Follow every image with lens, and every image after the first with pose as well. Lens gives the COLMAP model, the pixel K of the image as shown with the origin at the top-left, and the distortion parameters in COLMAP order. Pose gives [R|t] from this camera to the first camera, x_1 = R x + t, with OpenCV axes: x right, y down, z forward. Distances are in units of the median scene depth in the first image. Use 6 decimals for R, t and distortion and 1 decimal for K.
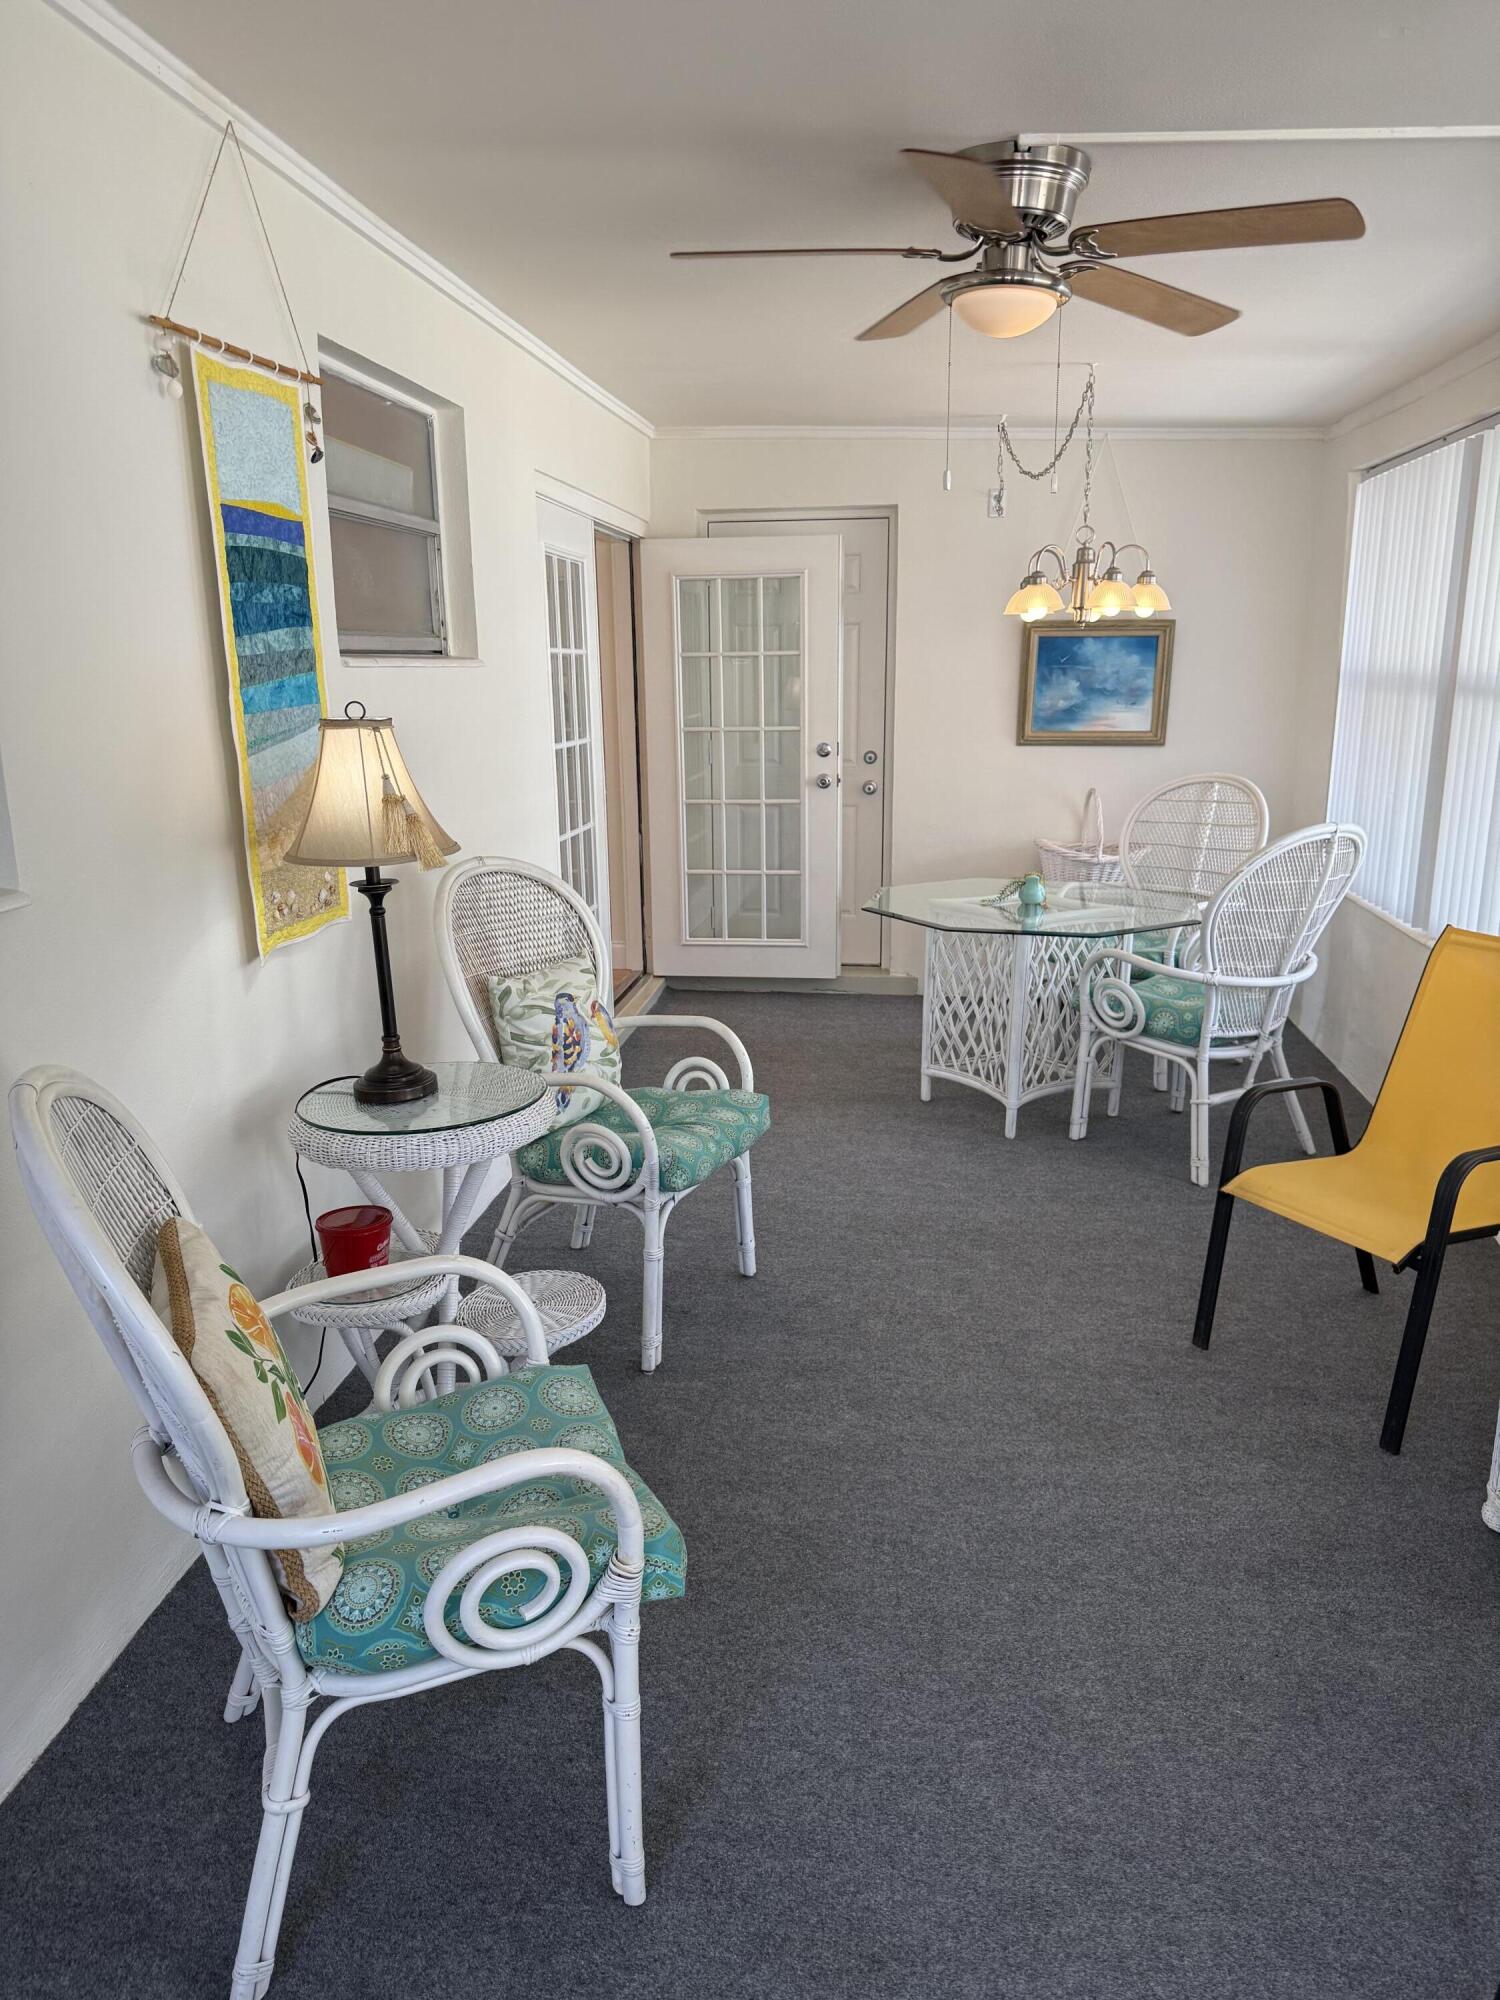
lens RADIAL K [[1352.5, 0, 758.5], [0, 1352.5, 996.9], [0, 0, 1]] dist [0.124107, -0.234782]
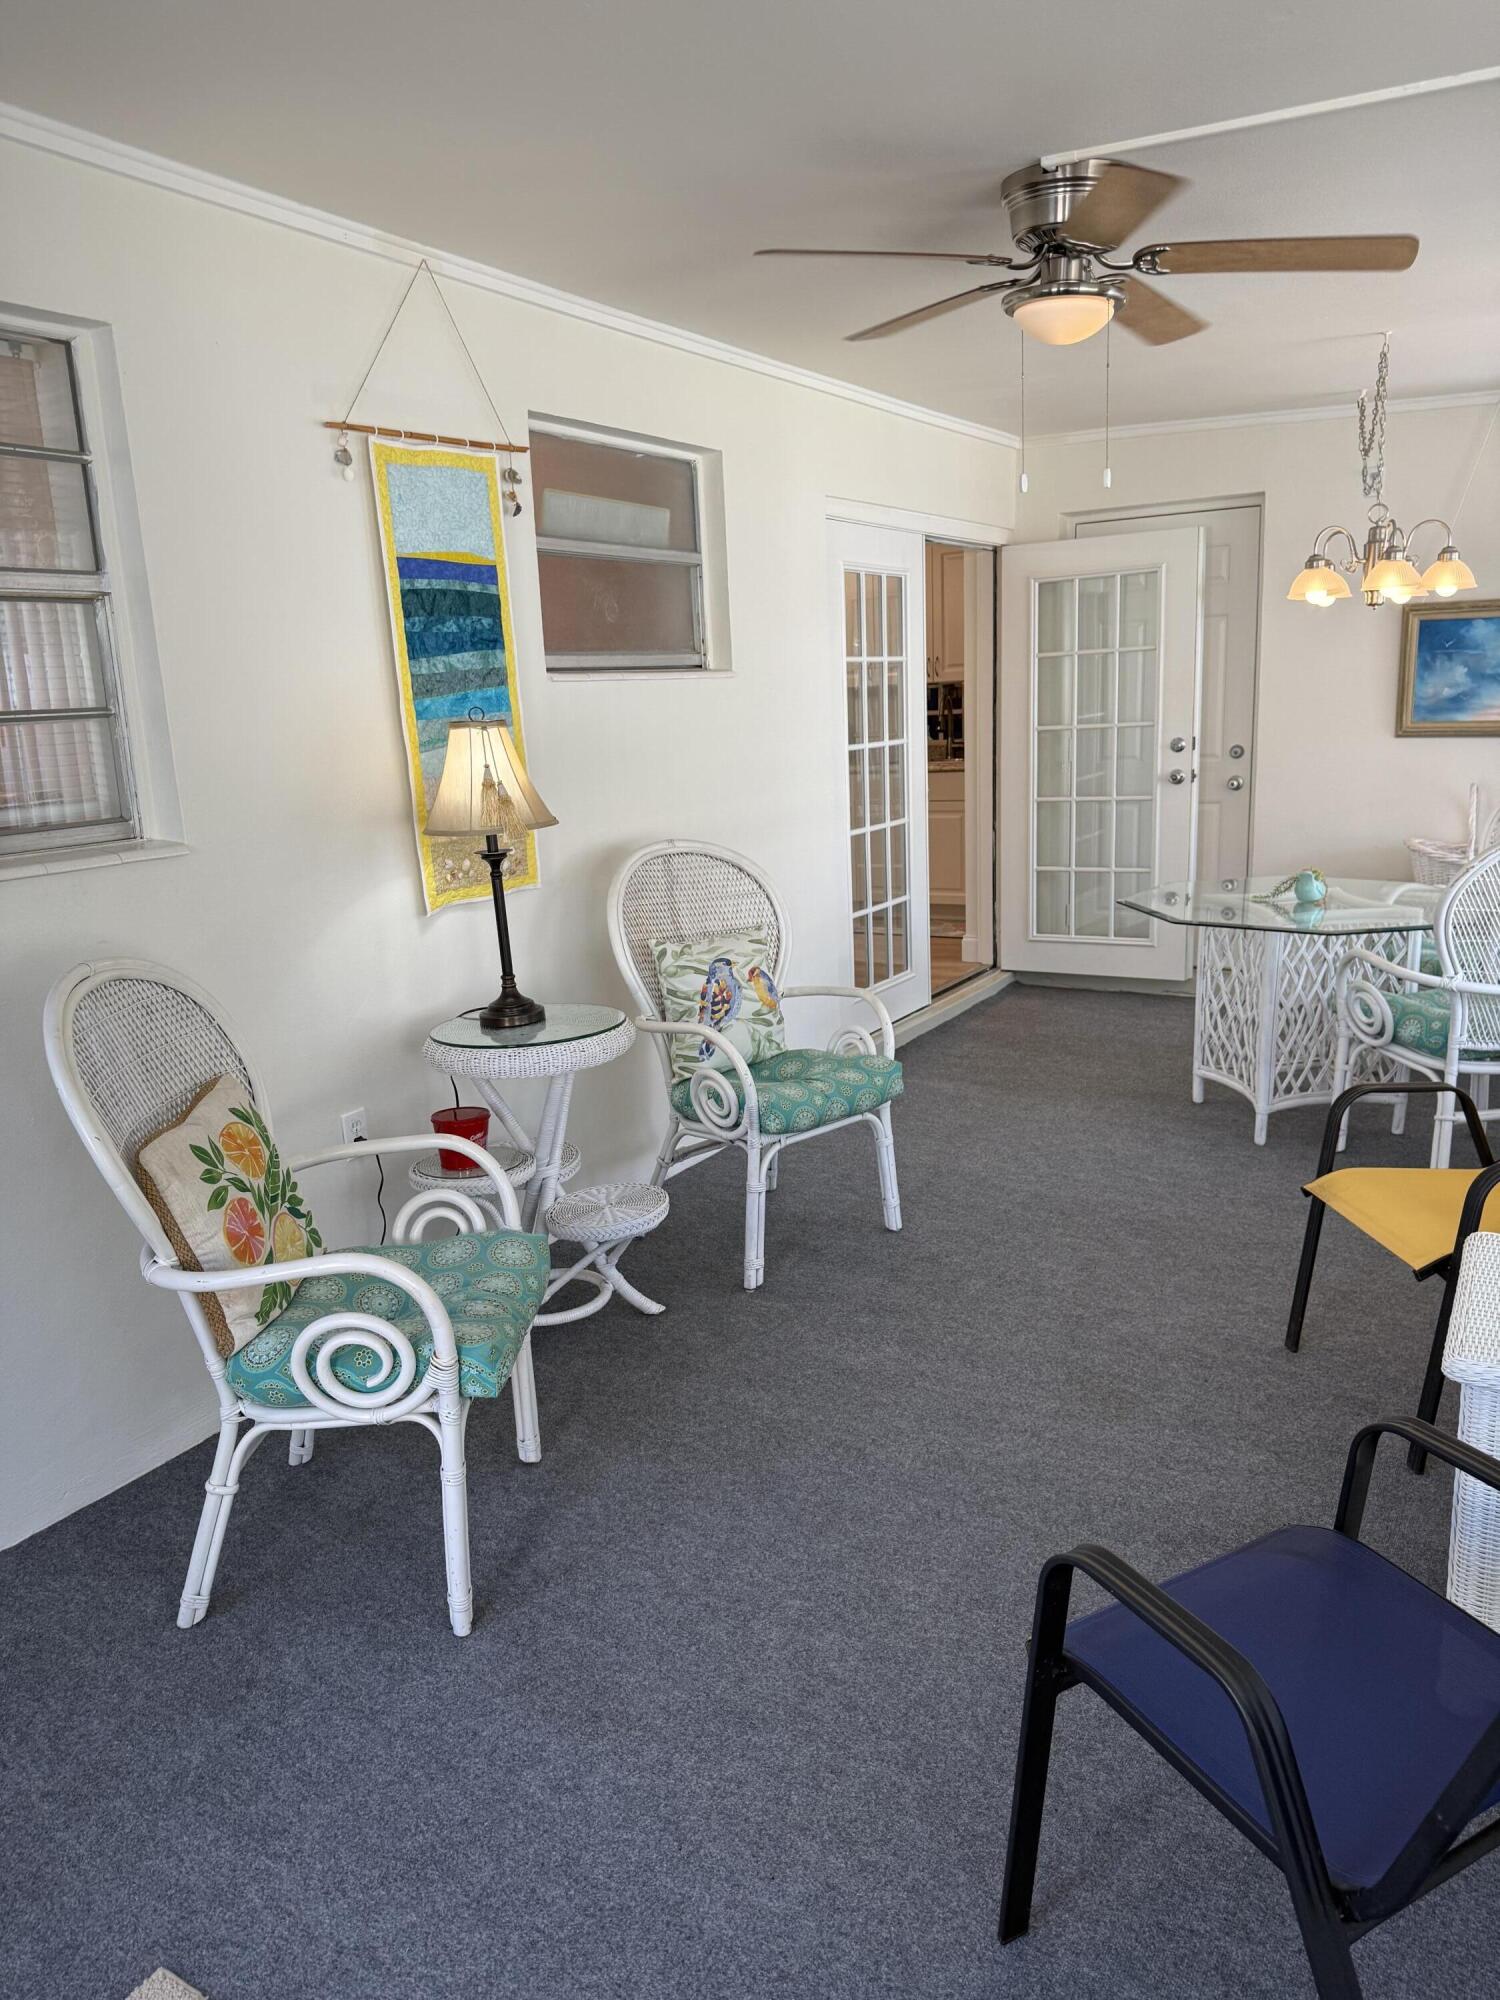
lens RADIAL K [[1352.5, 0, 758.5], [0, 1352.5, 996.9], [0, 0, 1]] dist [0.124107, -0.234782]
pose [[0.921381, 0.054427, -0.384831, 0.334585], [-0.057122, 0.998357, 0.004435, 0.023694], [0.384441, 0.017896, 0.922976, -0.045423]]
